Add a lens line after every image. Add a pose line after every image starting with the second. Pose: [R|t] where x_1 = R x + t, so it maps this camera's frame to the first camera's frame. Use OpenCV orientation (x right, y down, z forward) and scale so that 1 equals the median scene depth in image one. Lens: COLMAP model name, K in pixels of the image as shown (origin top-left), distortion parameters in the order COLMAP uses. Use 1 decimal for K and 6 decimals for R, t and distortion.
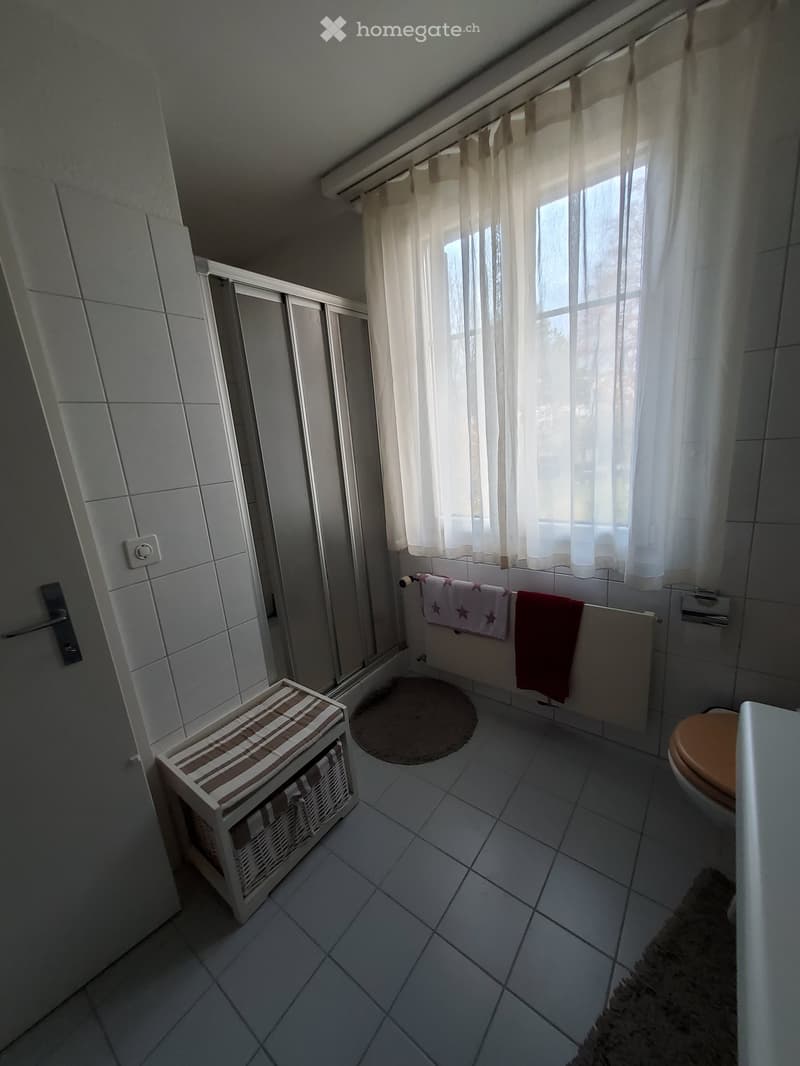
lens RADIAL K [[418.7, 0, 400.0], [0, 418.7, 533.0], [0, 0, 1]] dist [0.000937, 0.000082]
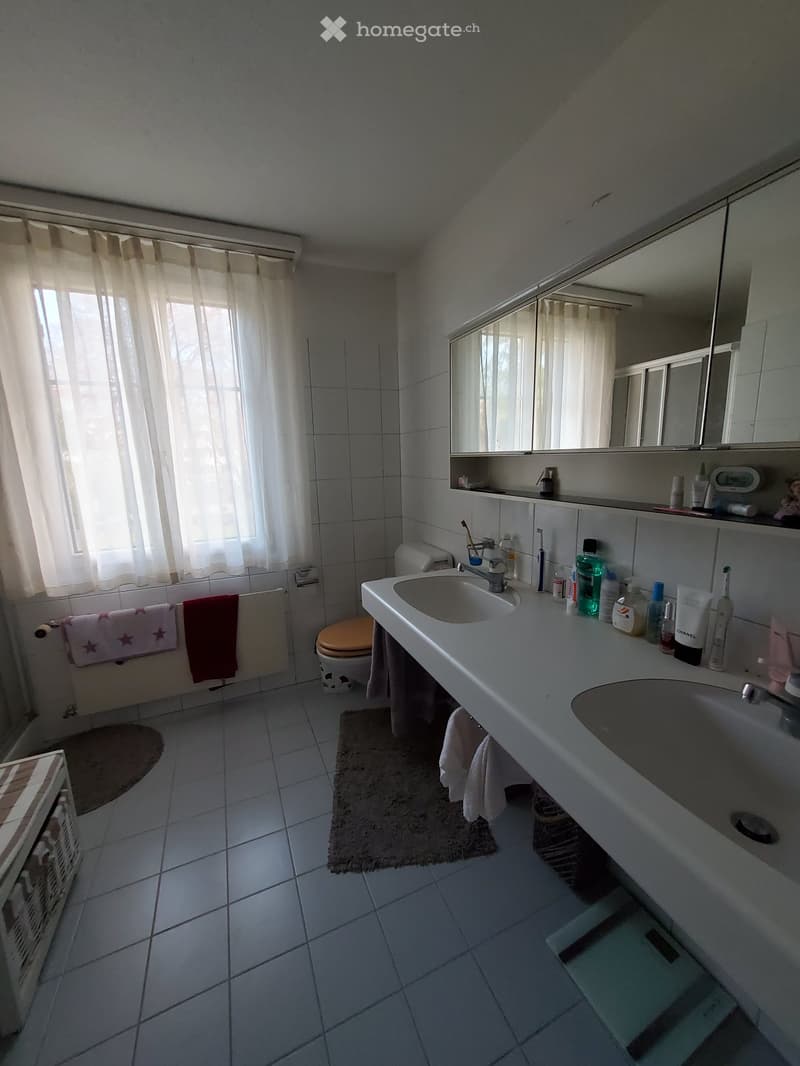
lens RADIAL K [[417.8, 0, 400.0], [0, 417.8, 533.0], [0, 0, 1]] dist [-0.000481, -0.000200]
pose [[0.481397, -0.080667, 0.872783, -0.459951], [0.187984, 0.982087, -0.012917, 0.077706], [-0.856107, 0.170287, 0.487938, -0.158841]]
